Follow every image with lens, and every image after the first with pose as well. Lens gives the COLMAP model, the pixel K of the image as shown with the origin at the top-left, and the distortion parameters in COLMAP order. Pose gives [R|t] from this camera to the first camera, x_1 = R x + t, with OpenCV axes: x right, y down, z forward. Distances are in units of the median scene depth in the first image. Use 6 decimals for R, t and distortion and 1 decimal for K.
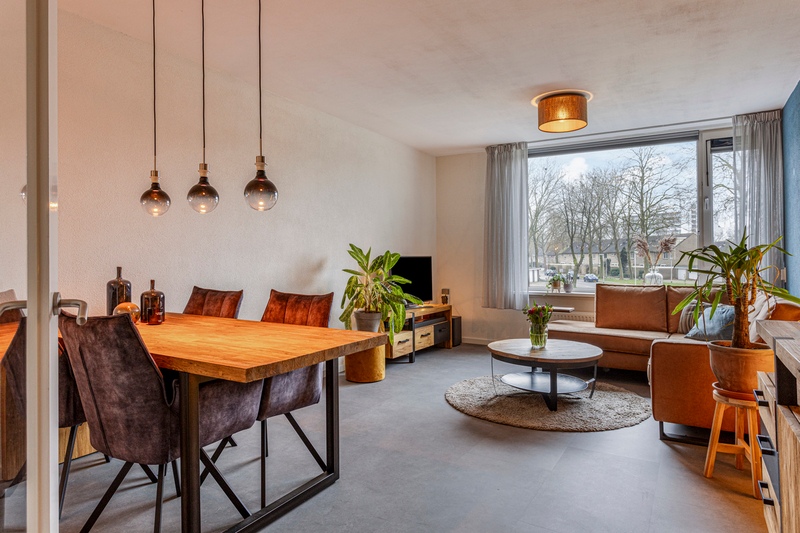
lens RADIAL K [[506.5, 0, 395.0], [0, 506.5, 246.7], [0, 0, 1]] dist [-0.002388, -0.001473]
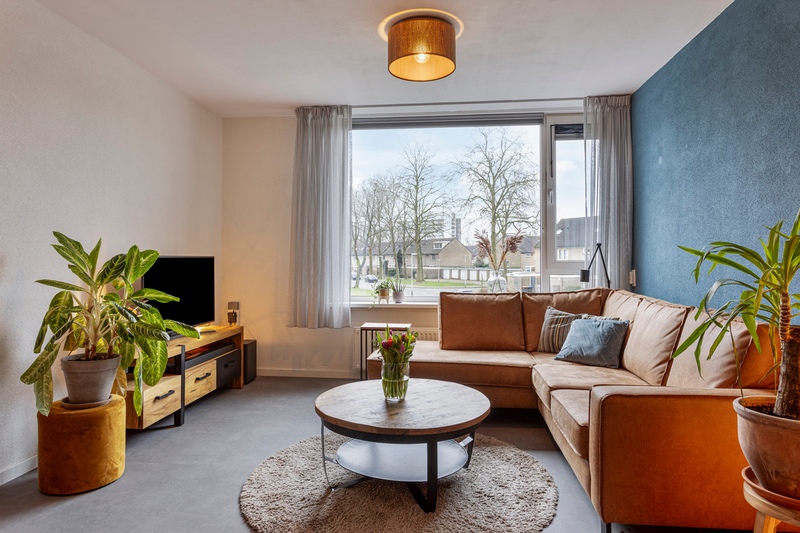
lens RADIAL K [[506.5, 0, 407.8], [0, 506.5, 238.9], [0, 0, 1]] dist [-0.002388, -0.001473]
pose [[0.902915, 0.017882, 0.429447, 0.017572], [-0.009951, 0.999736, -0.020706, 0.008424], [-0.429704, 0.014422, 0.902855, 0.337873]]
